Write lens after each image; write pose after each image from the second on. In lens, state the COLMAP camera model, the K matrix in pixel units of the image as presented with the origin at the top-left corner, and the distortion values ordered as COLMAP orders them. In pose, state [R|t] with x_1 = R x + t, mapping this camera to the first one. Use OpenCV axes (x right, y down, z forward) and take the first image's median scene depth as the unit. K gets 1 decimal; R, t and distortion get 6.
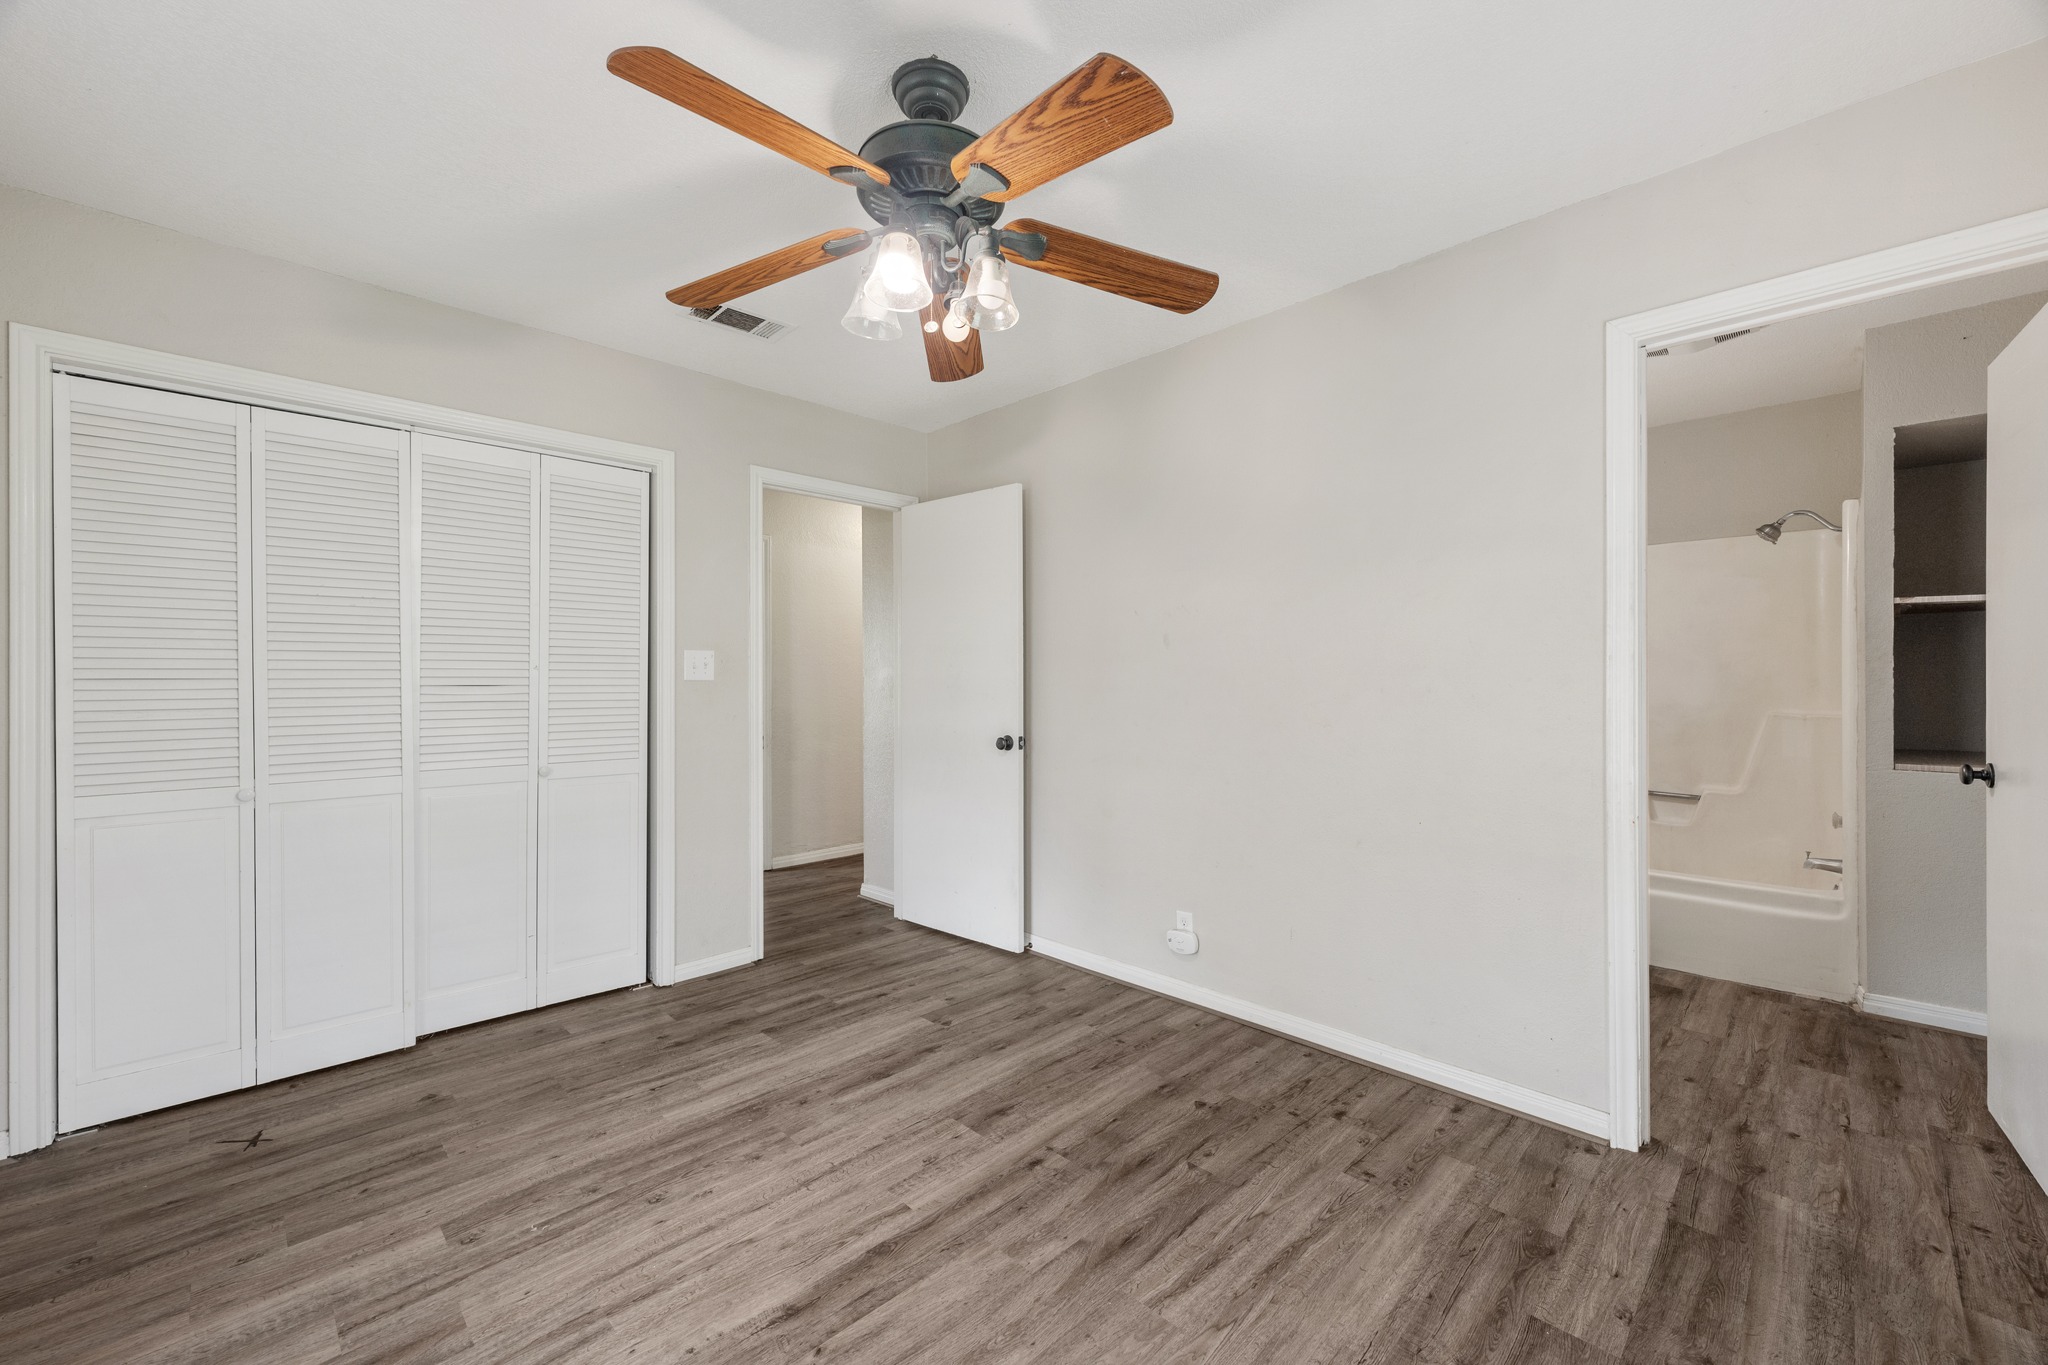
lens RADIAL K [[809.0, 0, 1011.3], [0, 809.0, 685.3], [0, 0, 1]] dist [0.000353, 0.000140]
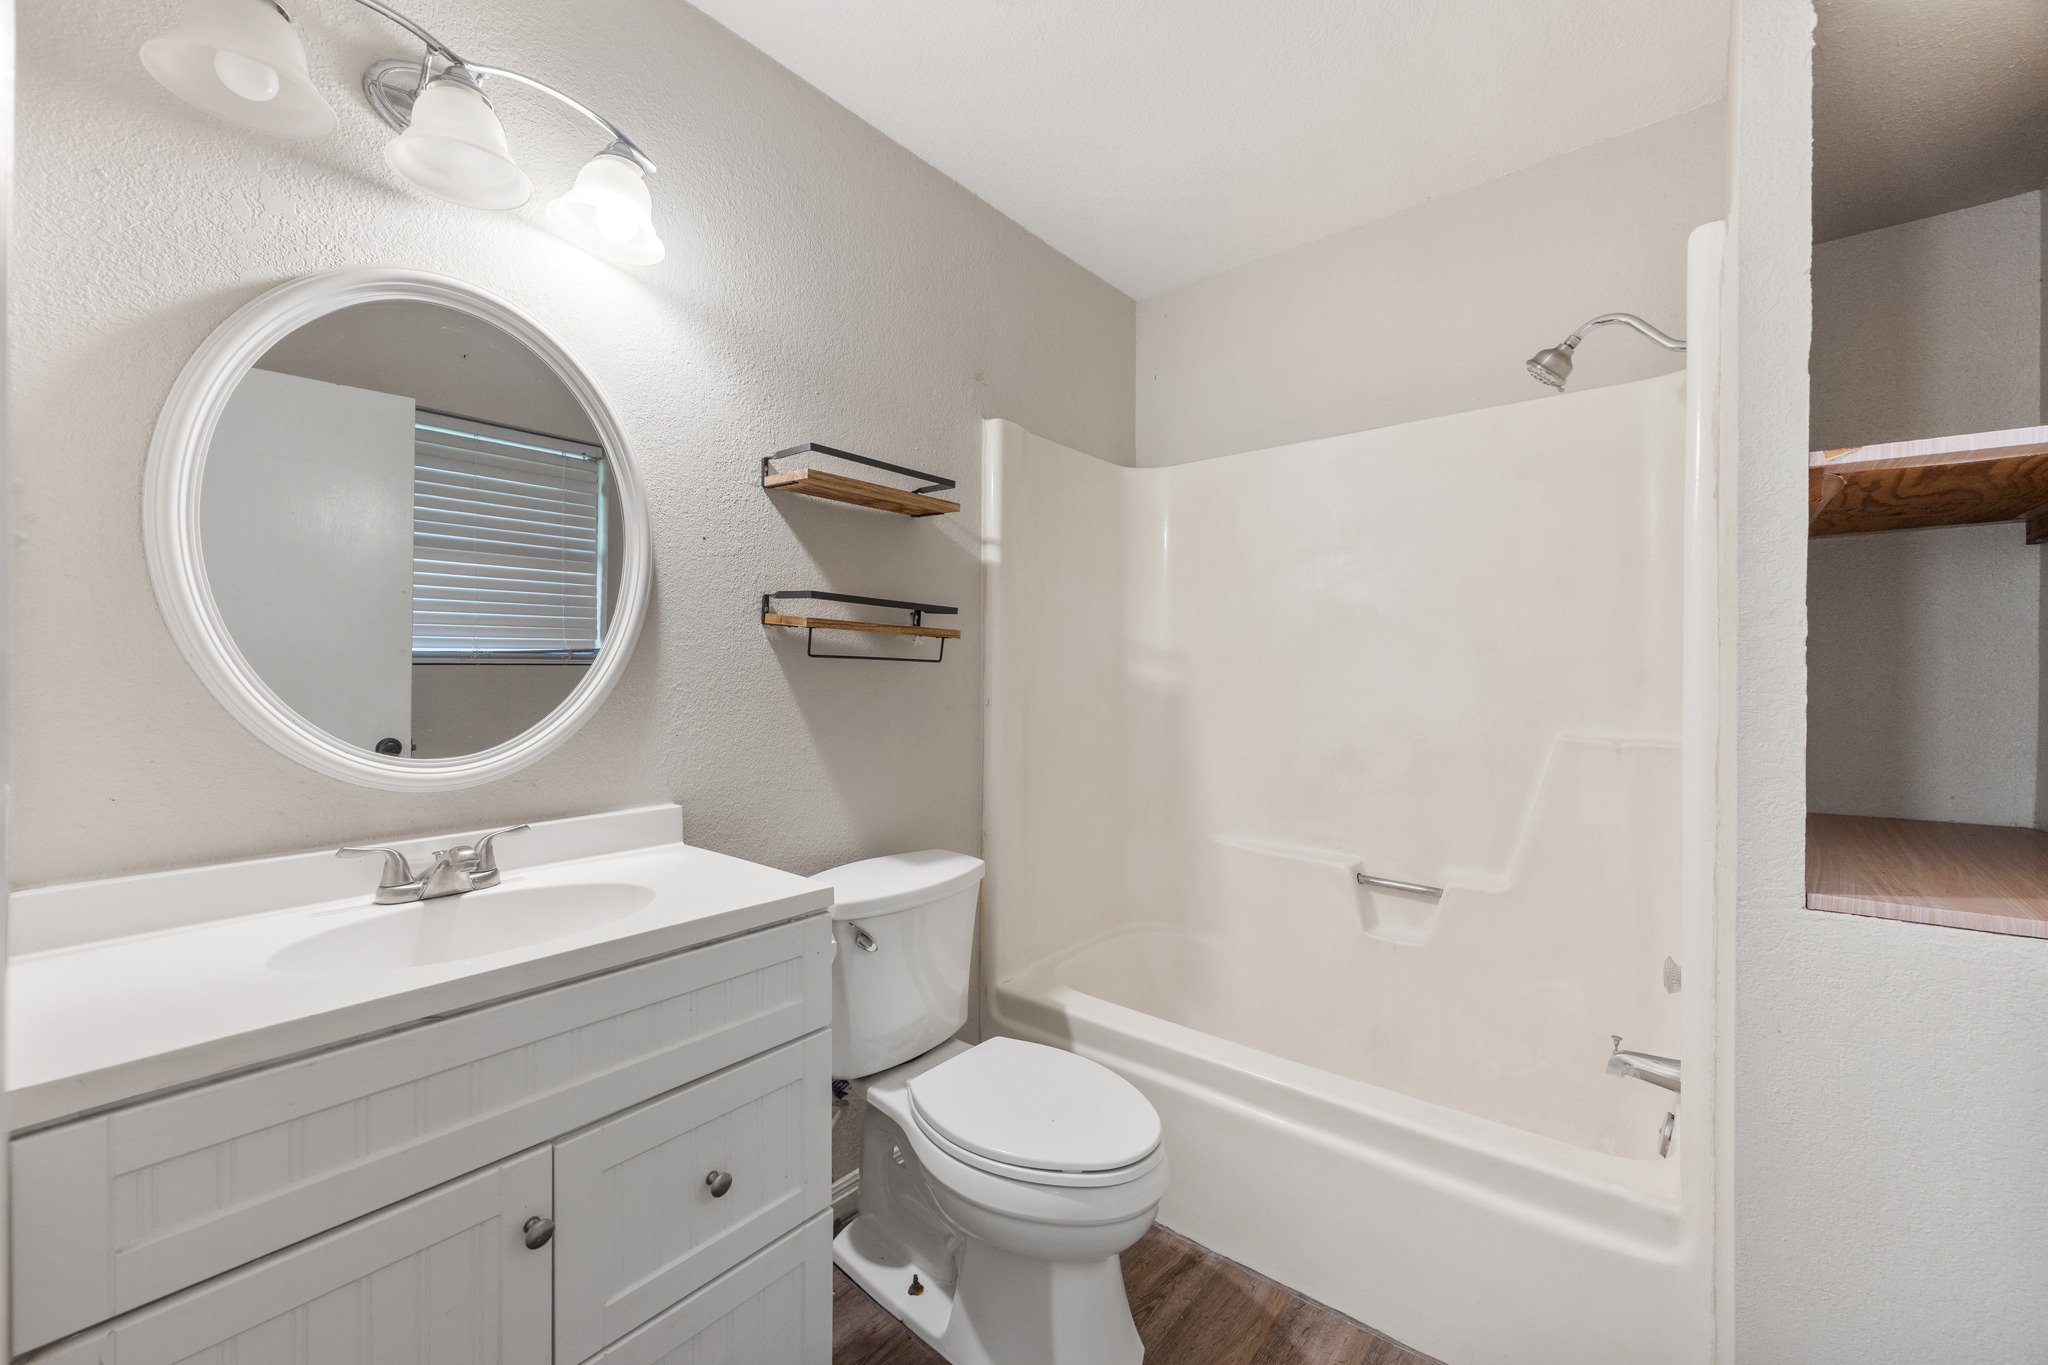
lens RADIAL K [[809.0, 0, 1016.0], [0, 809.0, 683.0], [0, 0, 1]] dist [0.000353, 0.000140]
pose [[0.994743, 0.005540, 0.102256, 0.643038], [-0.005977, 0.999974, 0.003965, 0.000292], [-0.102232, -0.004556, 0.994750, 0.621544]]
